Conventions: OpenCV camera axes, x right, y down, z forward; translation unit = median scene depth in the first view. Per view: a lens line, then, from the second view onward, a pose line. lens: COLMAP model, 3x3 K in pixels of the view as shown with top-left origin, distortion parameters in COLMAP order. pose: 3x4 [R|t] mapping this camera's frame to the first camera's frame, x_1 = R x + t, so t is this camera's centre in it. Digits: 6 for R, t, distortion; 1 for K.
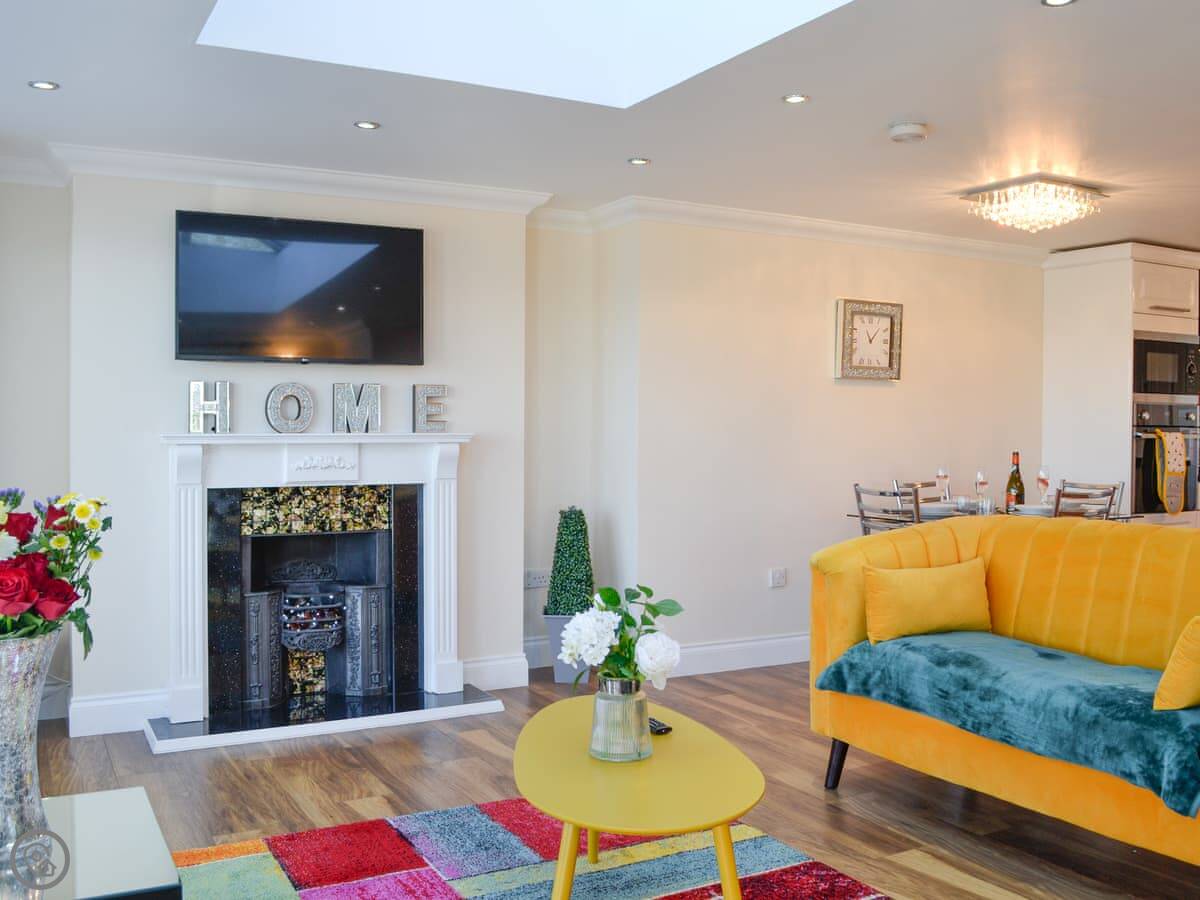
lens RADIAL K [[1124.8, 0, 569.2], [0, 1124.8, 445.7], [0, 0, 1]] dist [-0.089295, 0.000000]
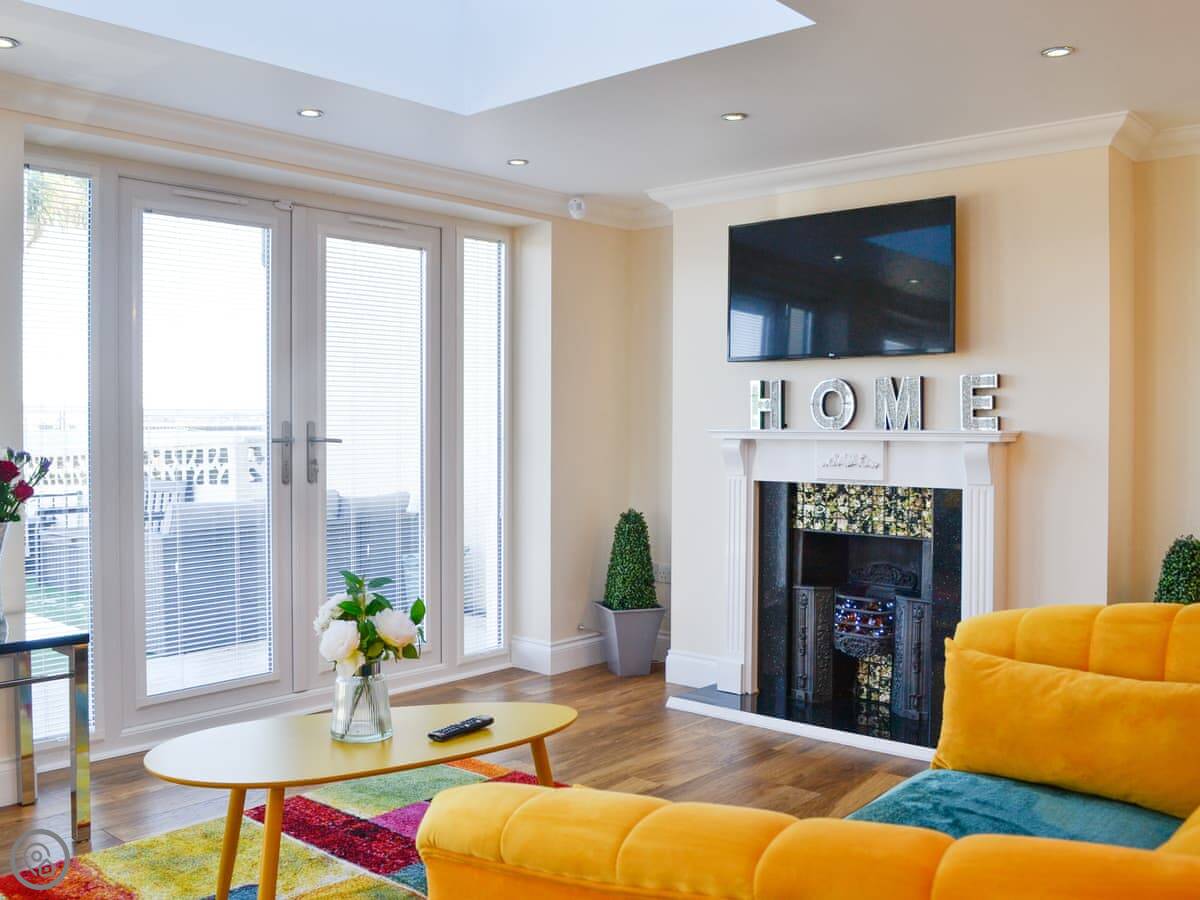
lens RADIAL K [[1124.8, 0, 600.4], [0, 1124.8, 452.0], [0, 0, 1]] dist [-0.089295, 0.000000]
pose [[0.324023, 0.022609, -0.945779, 0.607854], [-0.015189, 0.999710, 0.018695, -0.006671], [0.945927, 0.008308, 0.324272, 0.478902]]
